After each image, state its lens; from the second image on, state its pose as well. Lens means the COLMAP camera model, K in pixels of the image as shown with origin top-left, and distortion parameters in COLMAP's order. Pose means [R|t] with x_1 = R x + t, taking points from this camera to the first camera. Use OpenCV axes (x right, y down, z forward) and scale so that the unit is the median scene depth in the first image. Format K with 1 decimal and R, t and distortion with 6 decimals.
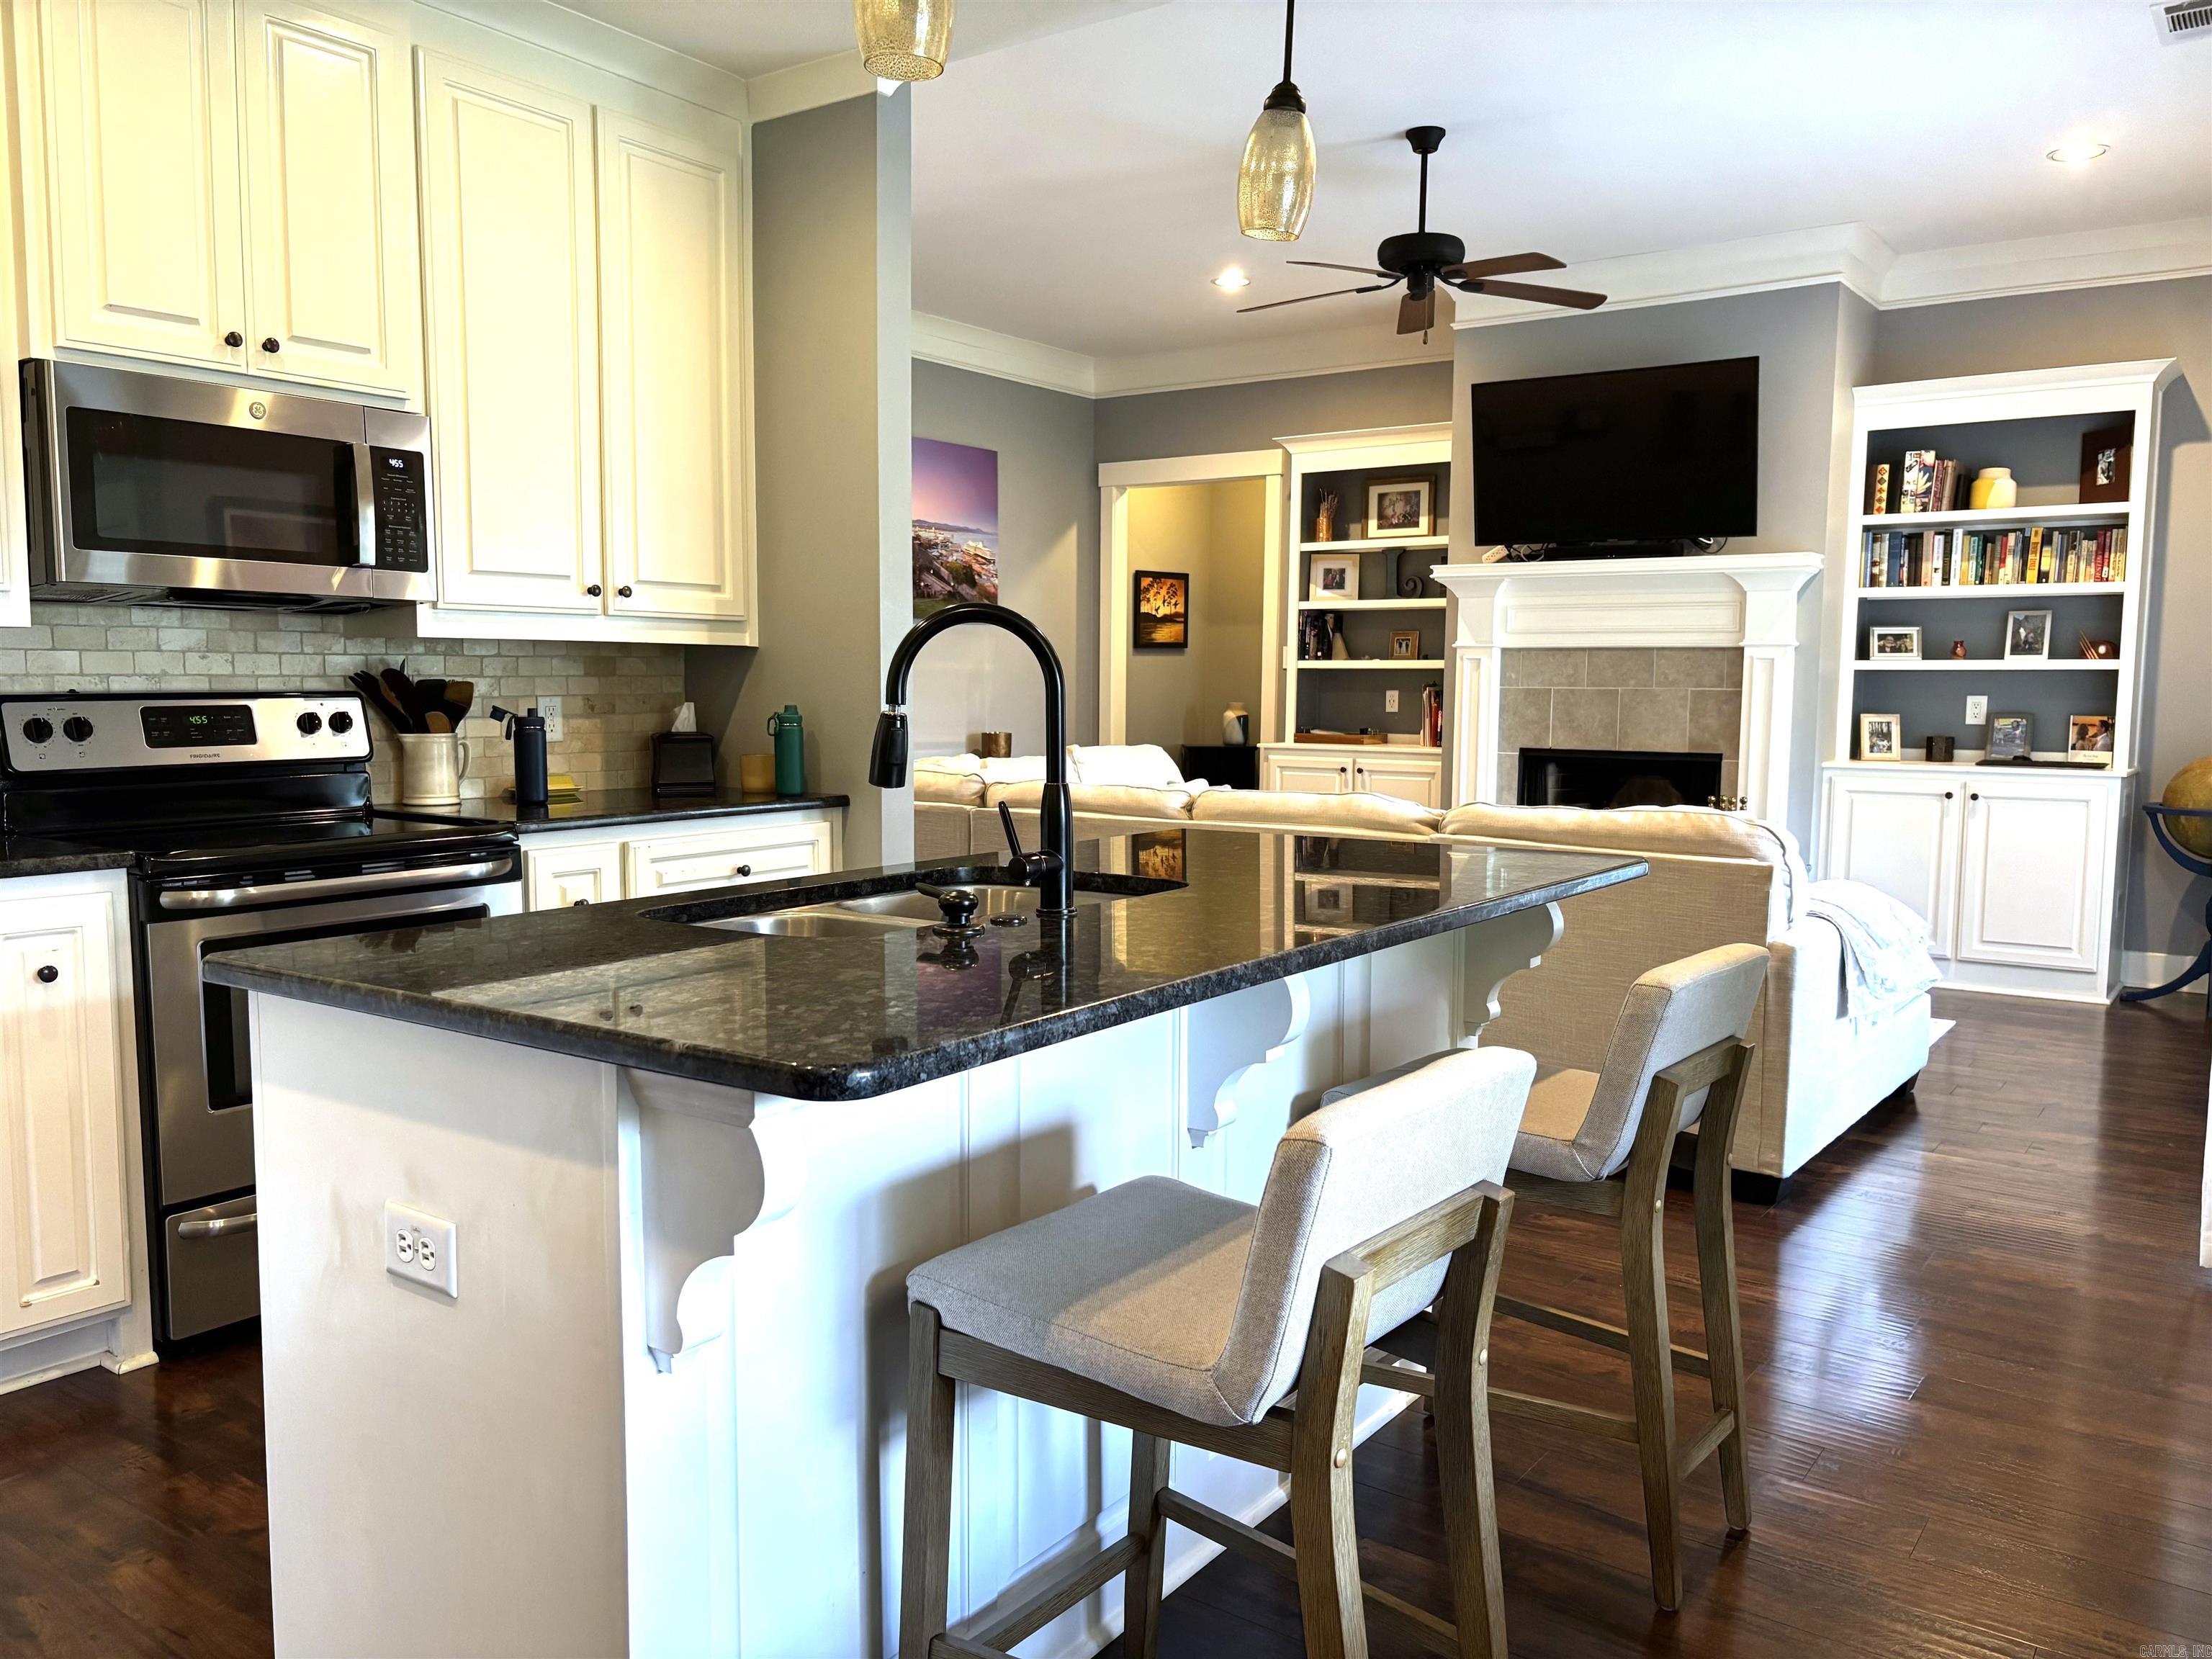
lens RADIAL K [[1689.5, 0, 1100.8], [0, 1689.5, 830.4], [0, 0, 1]] dist [0.038818, -0.032299]
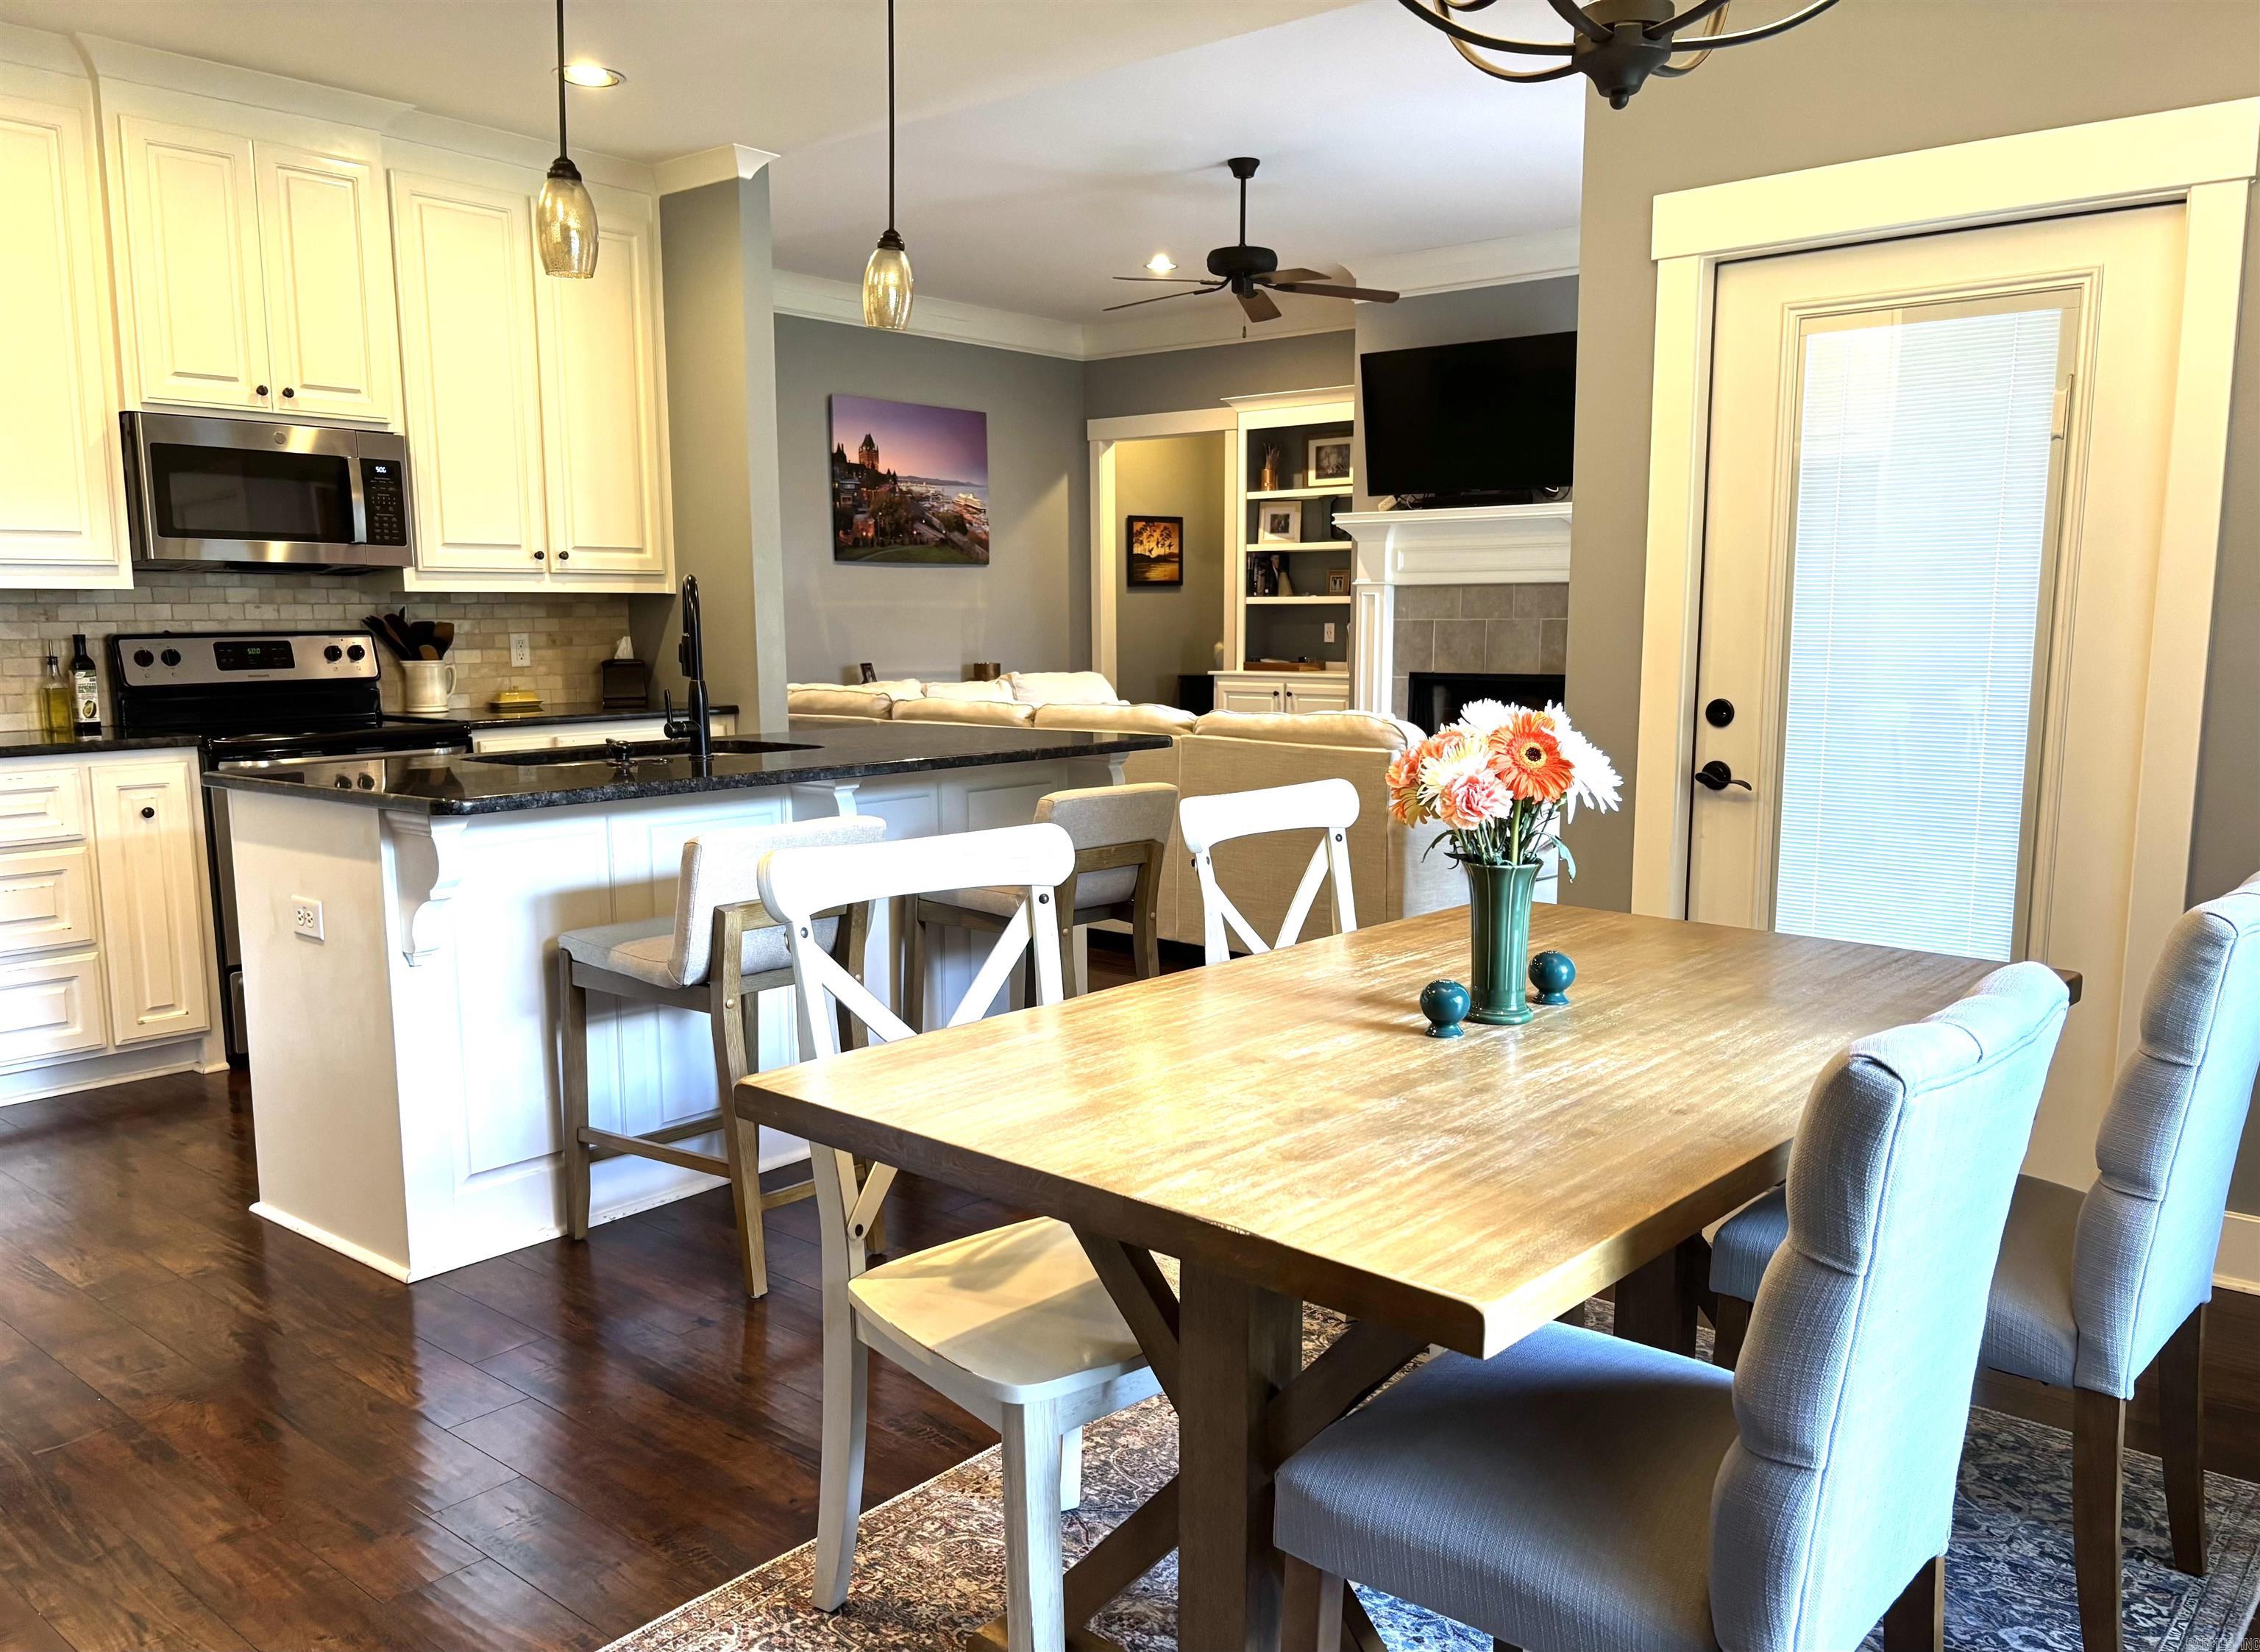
lens RADIAL K [[1758.6, 0, 1161.7], [0, 1758.6, 863.6], [0, 0, 1]] dist [0.019903, -0.000208]
pose [[0.997683, 0.000387, -0.068032, 0.278865], [0.003168, 0.998635, 0.052142, 0.032235], [0.067960, -0.052237, 0.996320, -0.369217]]
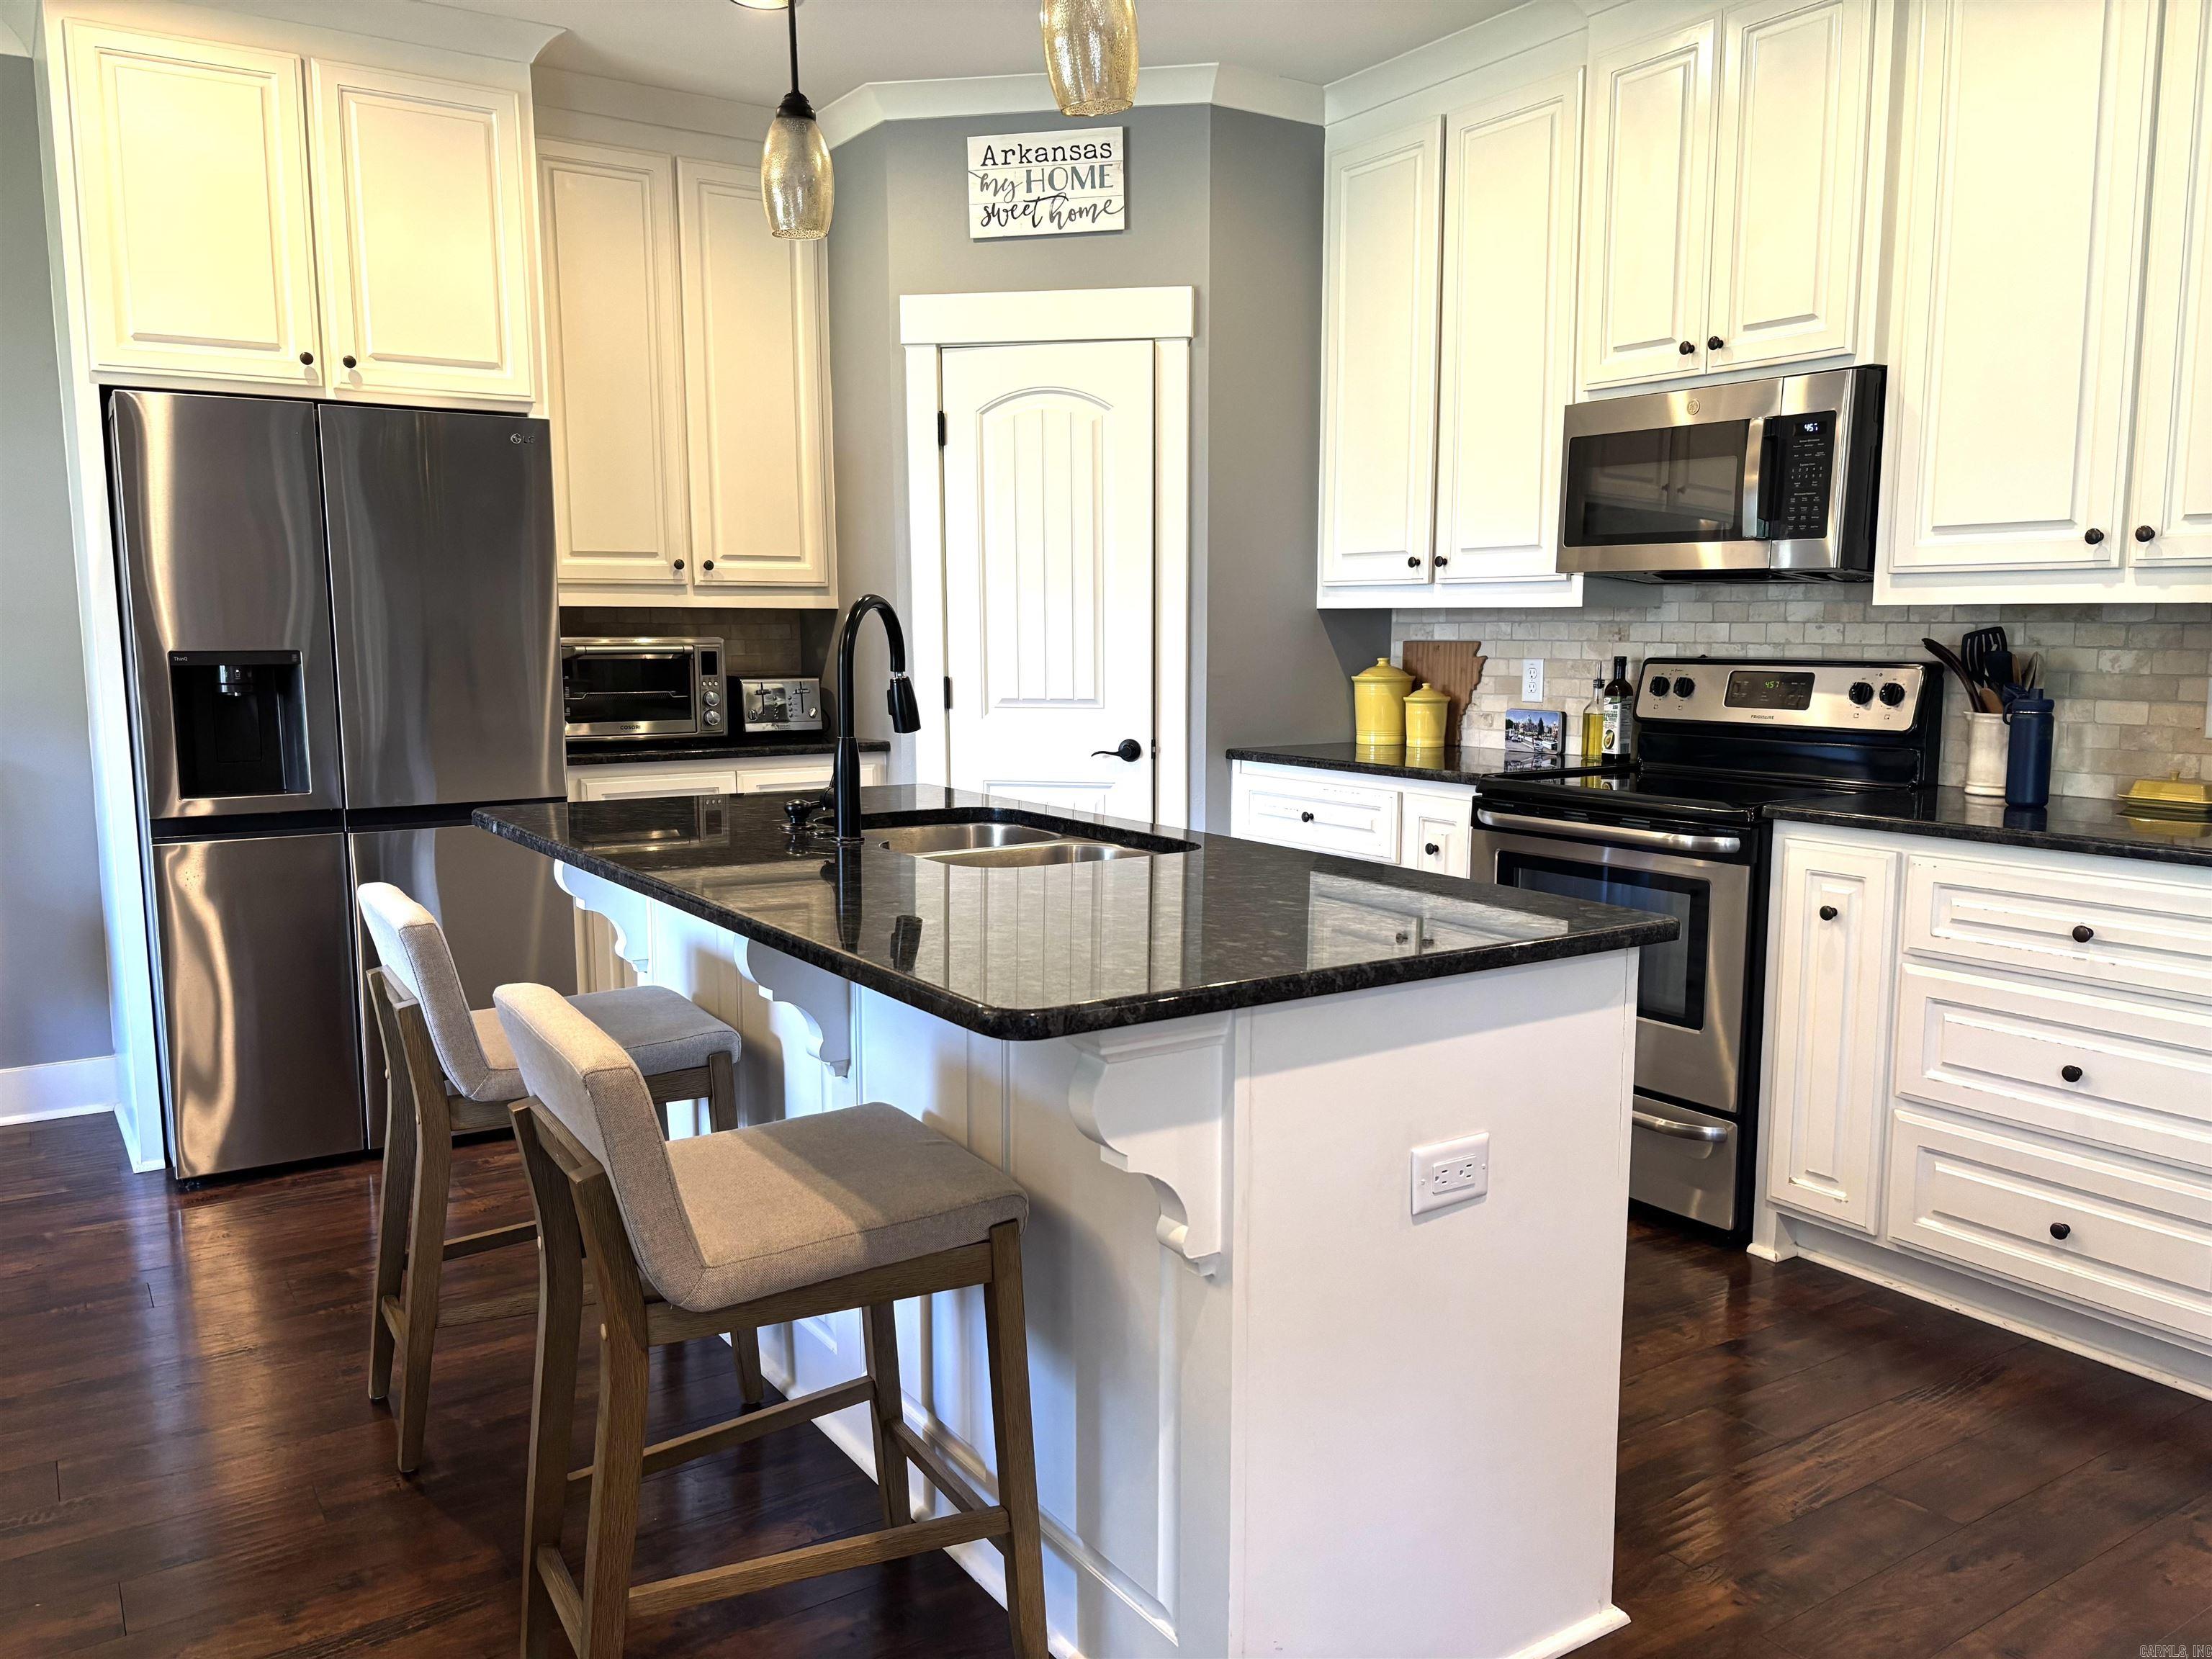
lens RADIAL K [[1689.5, 0, 1099.9], [0, 1689.5, 829.8], [0, 0, 1]] dist [0.038818, -0.032299]
pose [[-0.351279, 0.106051, -0.930245, 0.543171], [-0.094928, 0.984410, 0.148073, -0.076891], [0.931446, 0.140321, -0.335735, 0.800348]]
